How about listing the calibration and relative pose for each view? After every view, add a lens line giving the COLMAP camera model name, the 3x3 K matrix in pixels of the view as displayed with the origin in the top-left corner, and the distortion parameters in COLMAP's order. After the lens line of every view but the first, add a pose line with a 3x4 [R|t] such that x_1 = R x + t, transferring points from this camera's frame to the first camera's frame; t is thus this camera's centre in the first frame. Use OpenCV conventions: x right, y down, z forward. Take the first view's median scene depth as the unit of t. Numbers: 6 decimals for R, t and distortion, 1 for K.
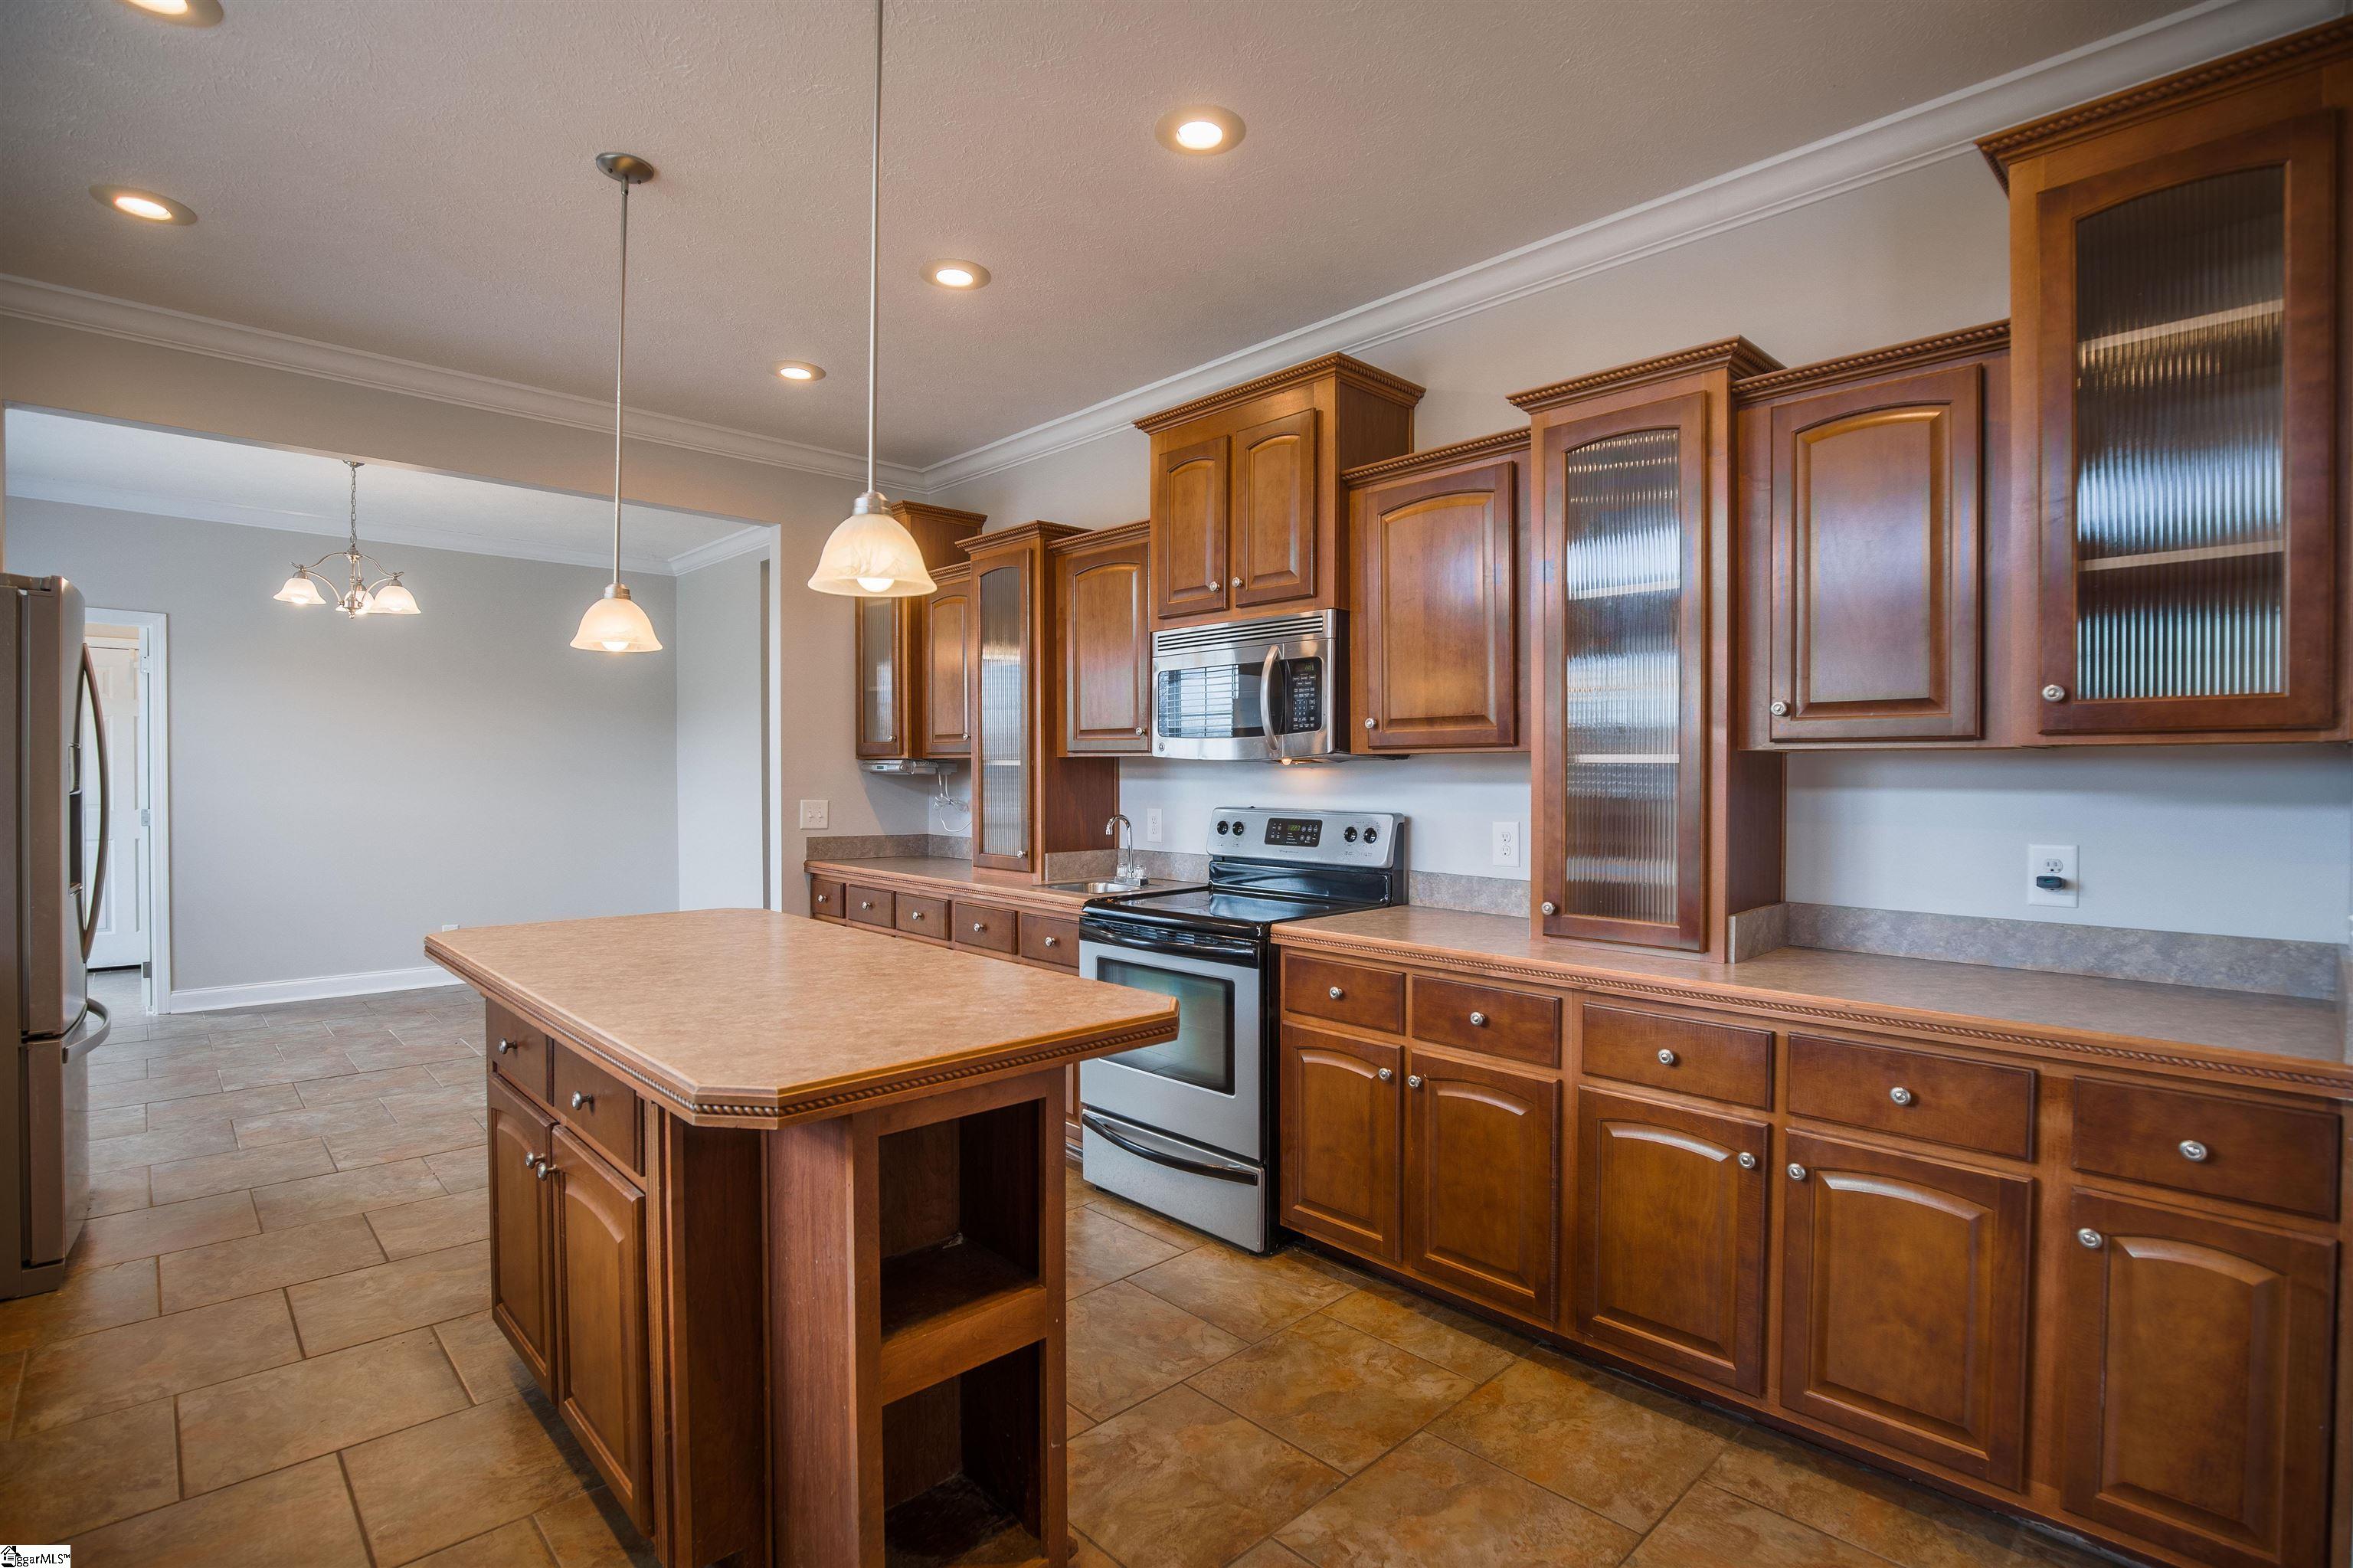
lens RADIAL K [[1102.2, 0, 1197.3], [0, 1102.2, 789.2], [0, 0, 1]] dist [-0.037786, 0.007253]
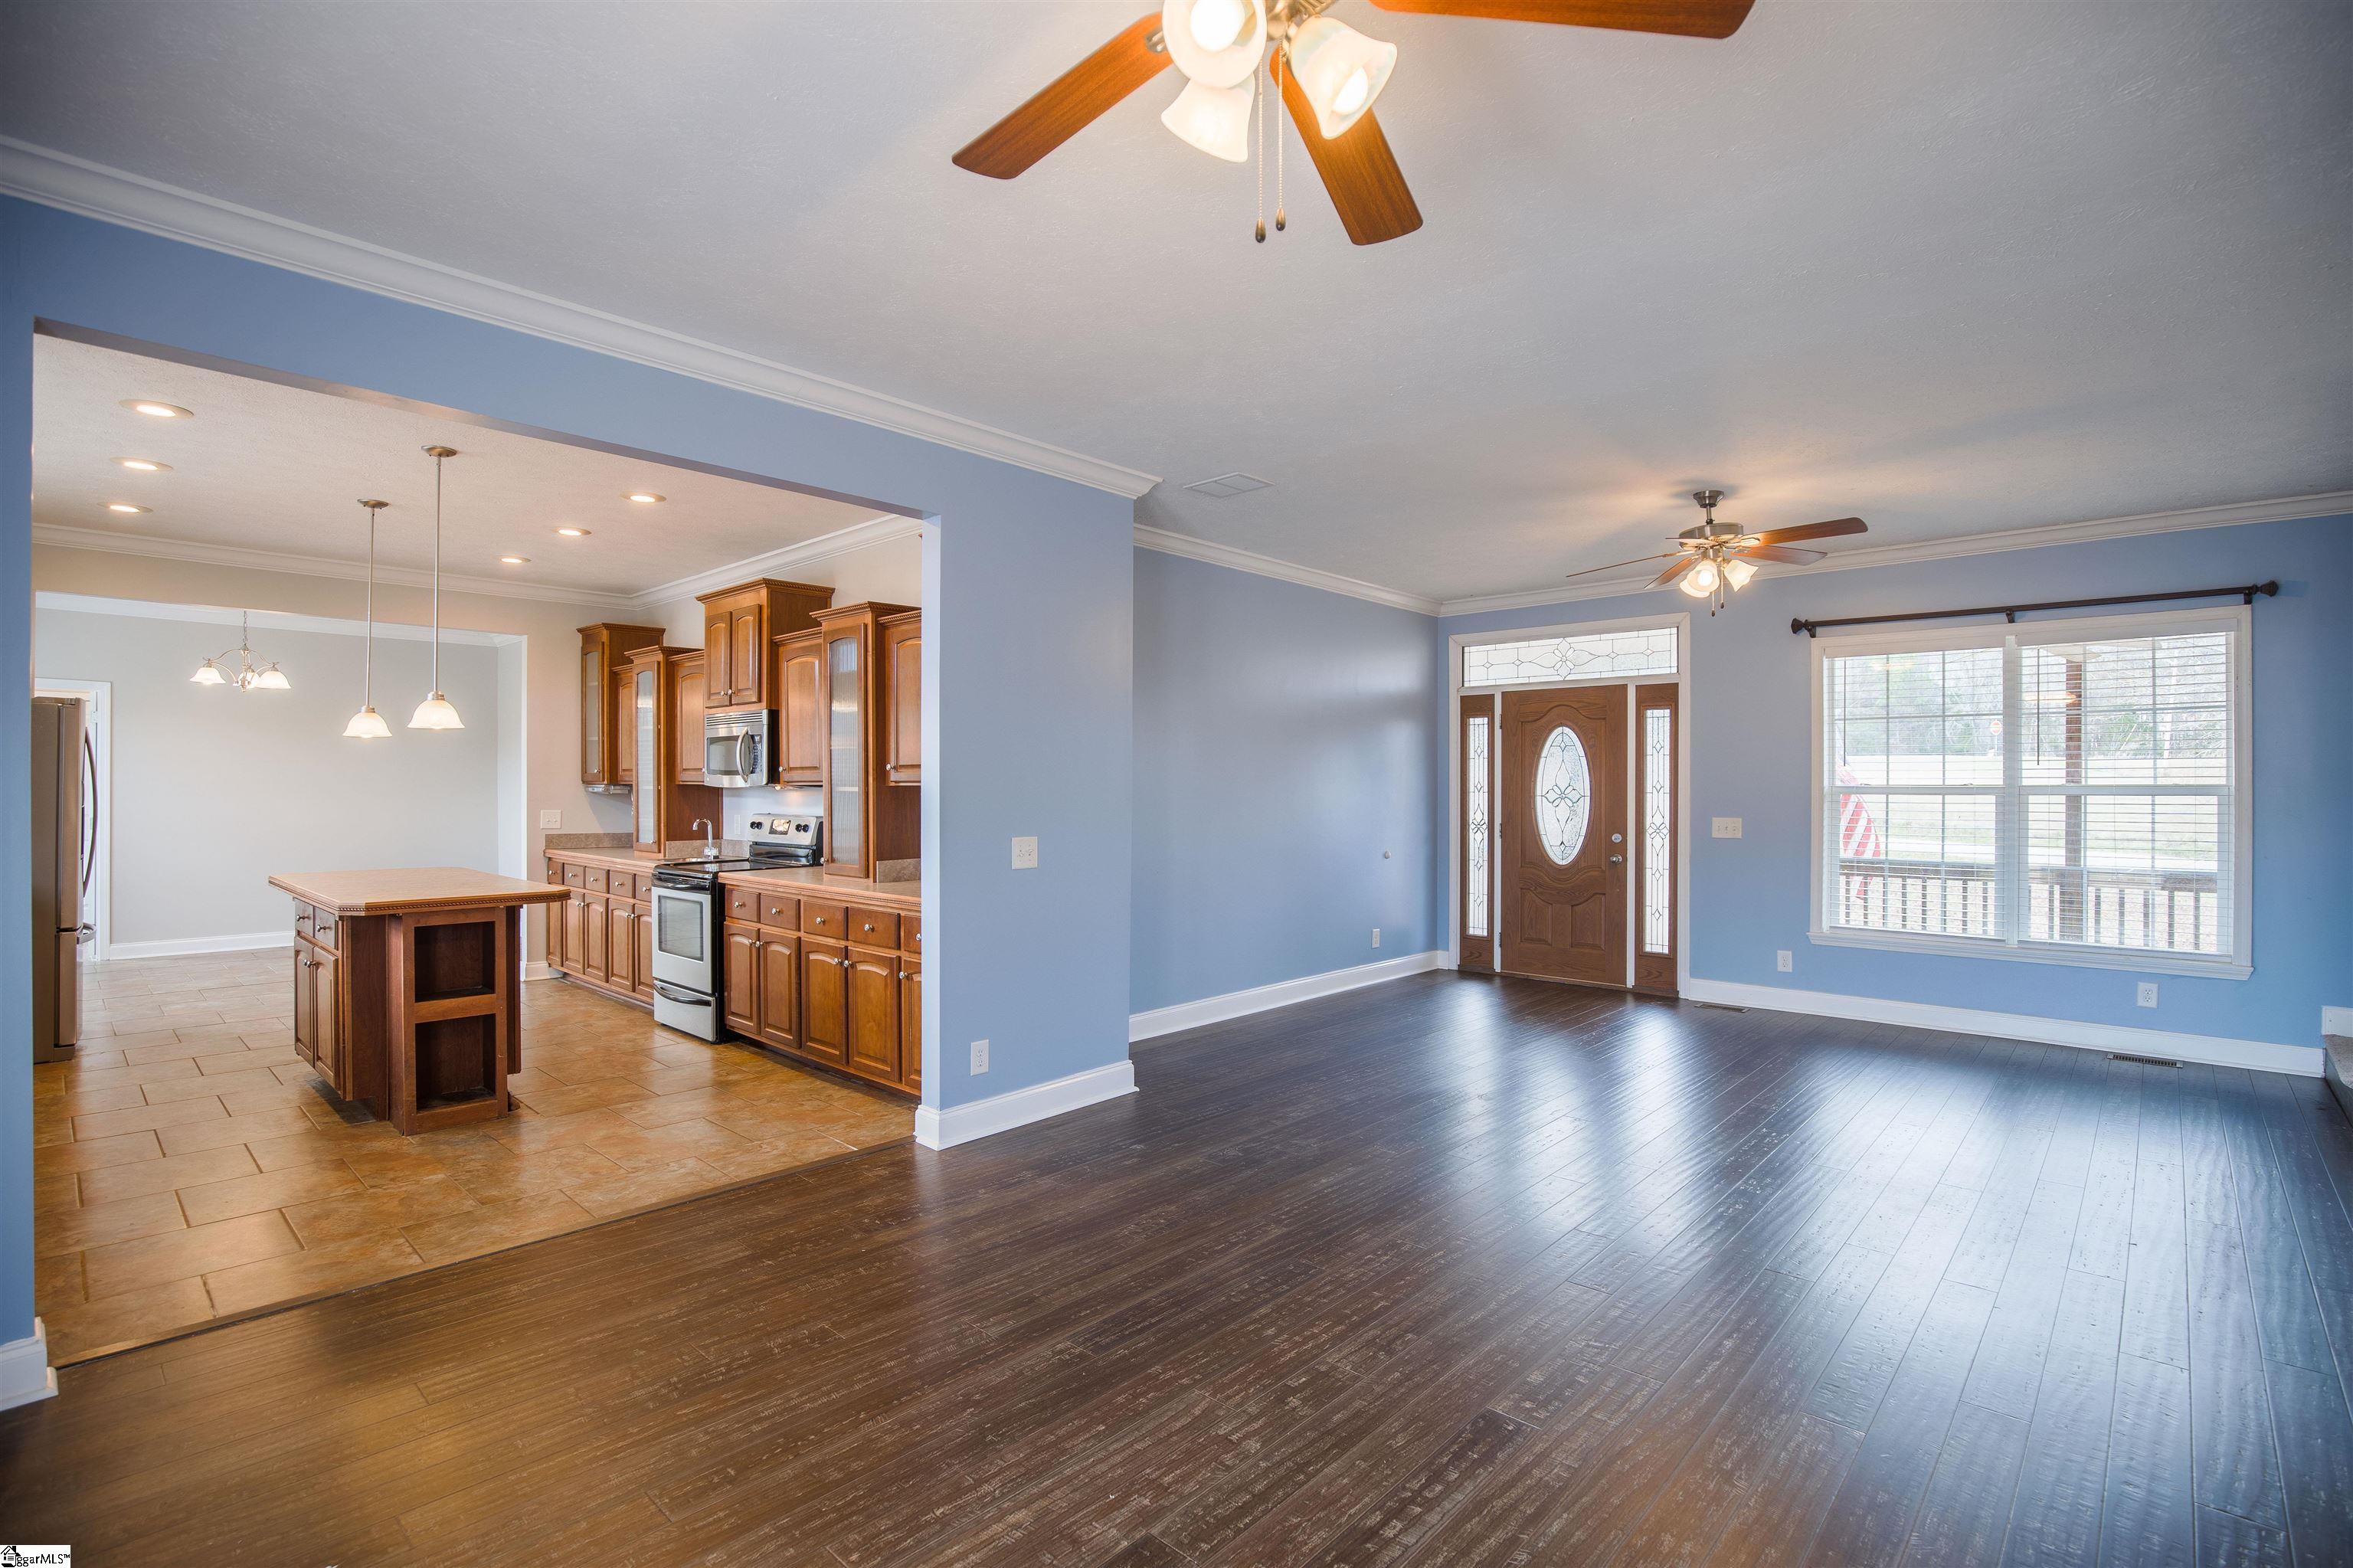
lens RADIAL K [[1102.2, 0, 1207.0], [0, 1102.2, 781.2], [0, 0, 1]] dist [-0.037786, 0.007253]
pose [[0.998393, -0.001486, 0.056641, 0.777556], [0.002579, 0.999812, -0.019232, 0.000834], [-0.056602, 0.019348, 0.998209, -0.935654]]
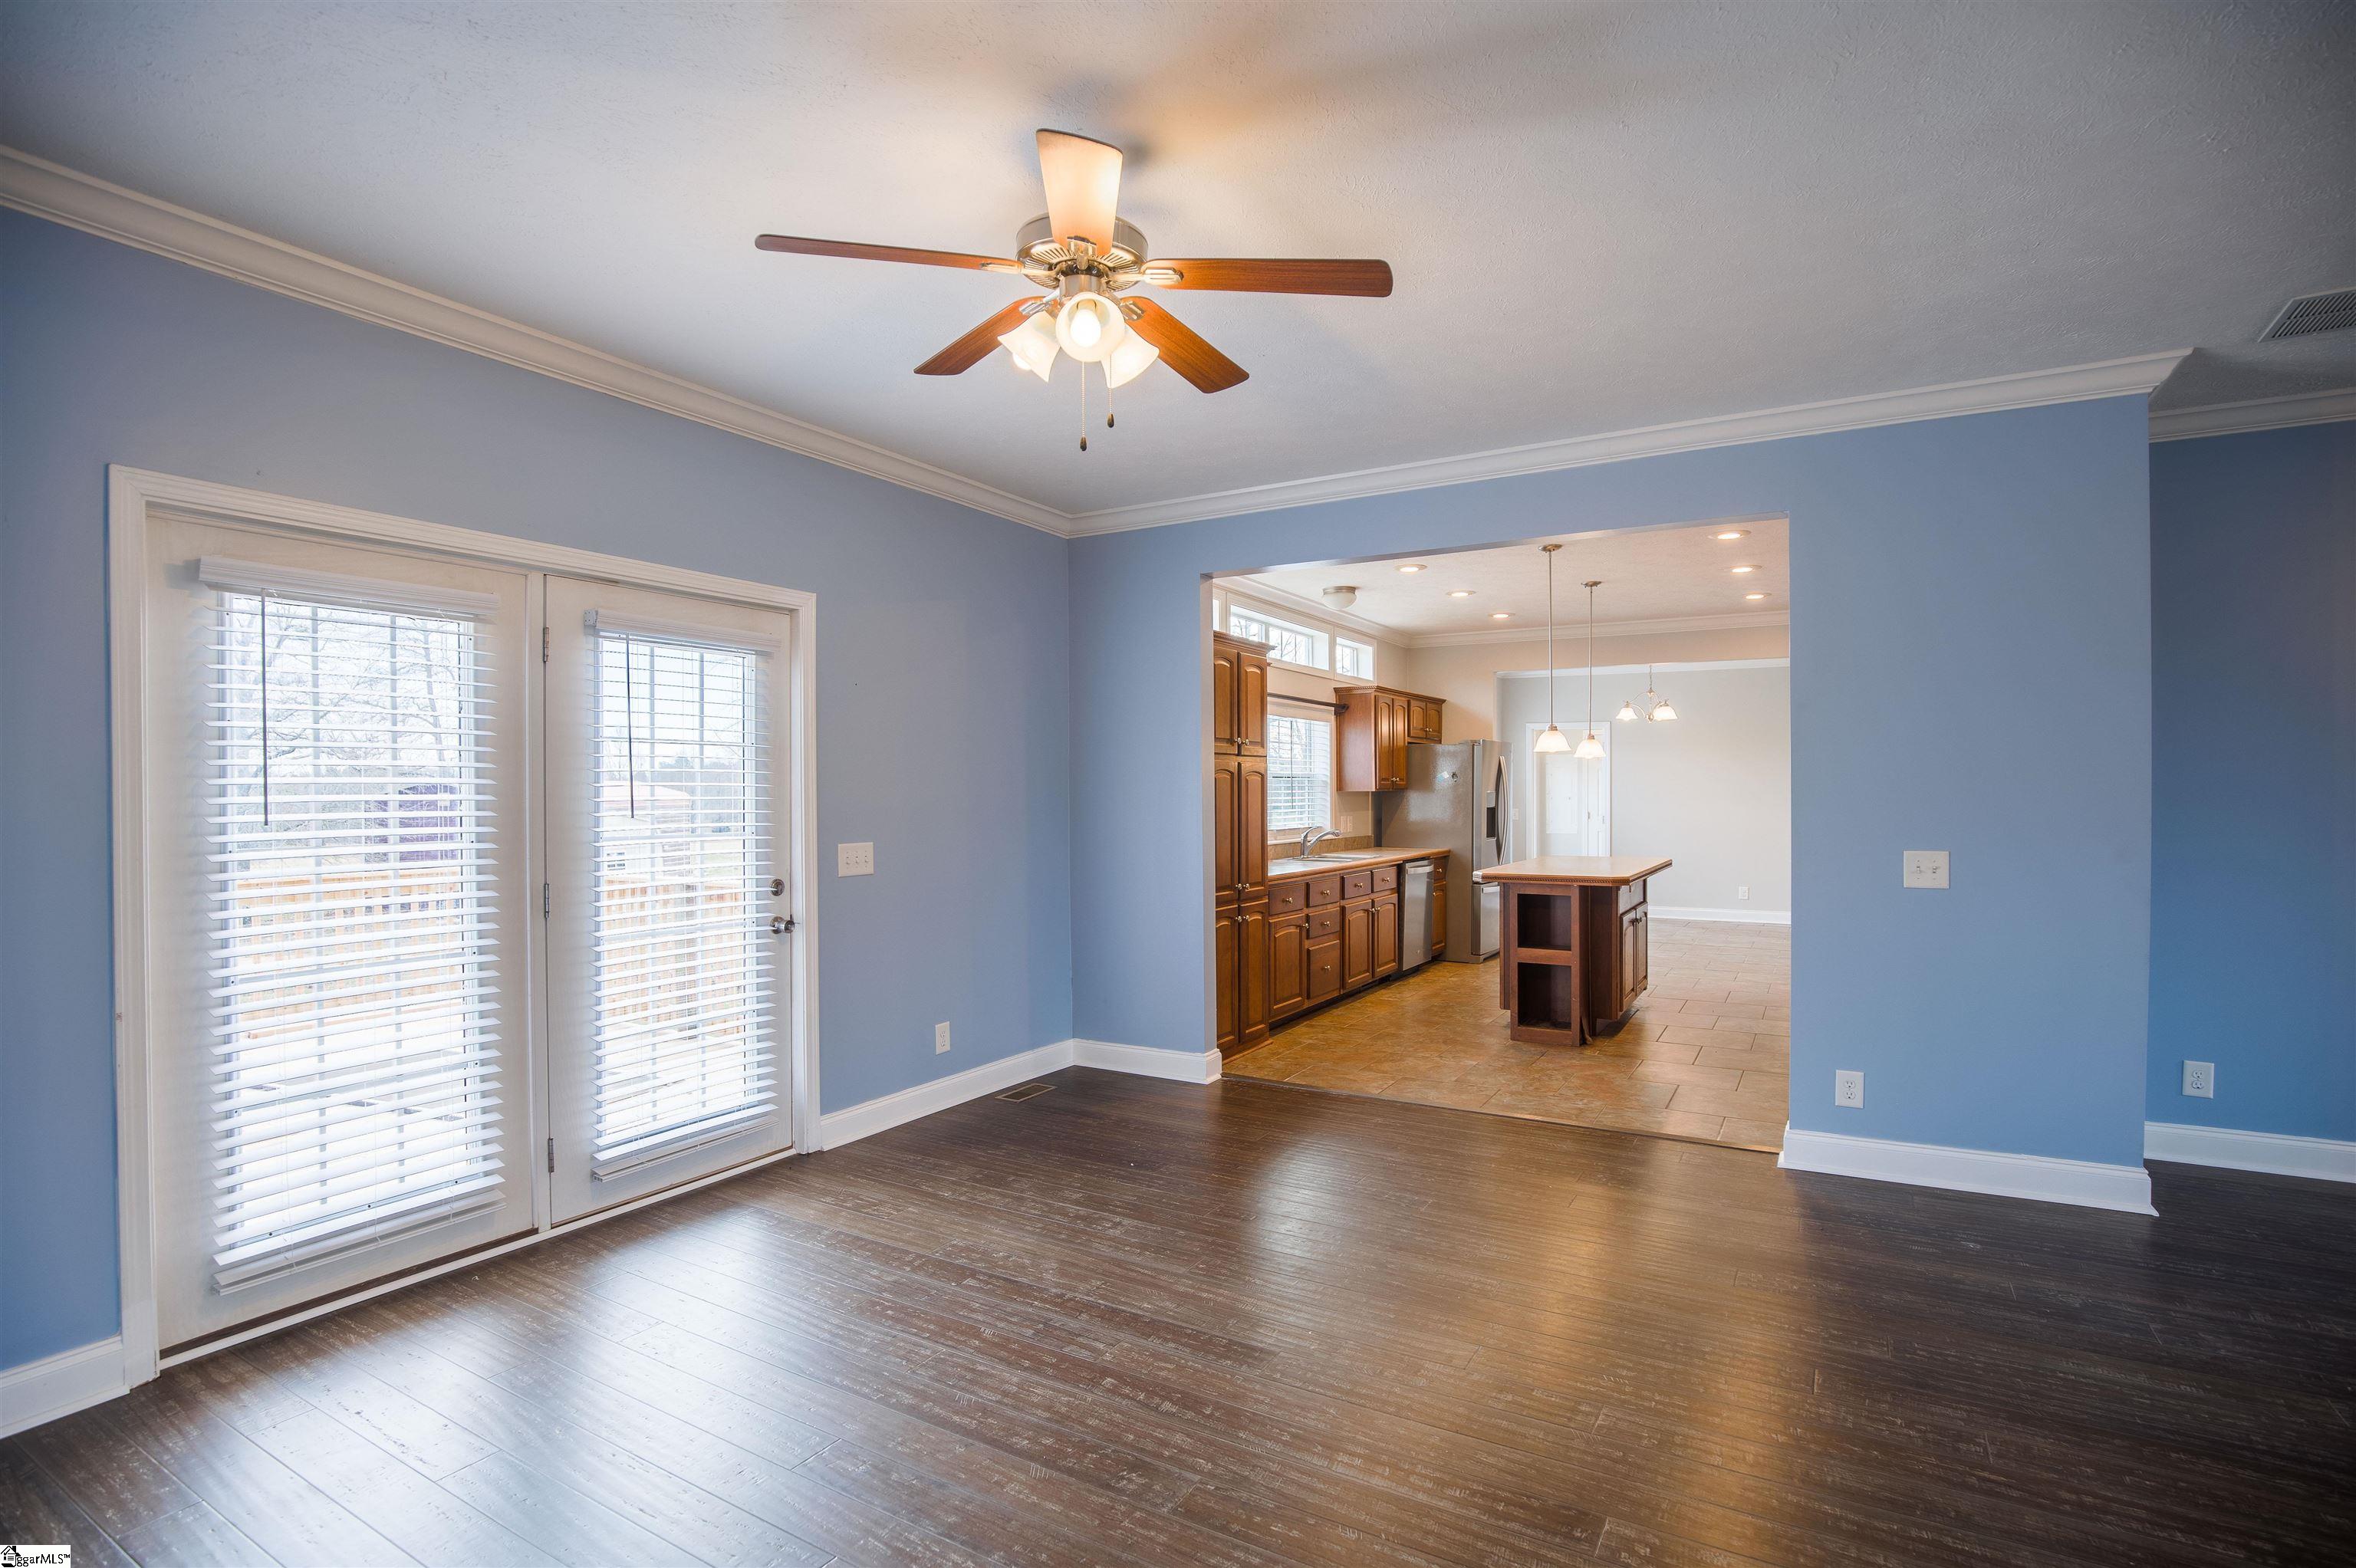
lens RADIAL K [[1103.4, 0, 1180.7], [0, 1103.4, 795.2], [0, 0, 1]] dist [-0.037786, 0.007253]
pose [[0.246038, -0.006519, -0.969238, 1.596365], [-0.005070, 0.999955, -0.008012, -0.002589], [0.969247, 0.006886, 0.245994, -0.585493]]
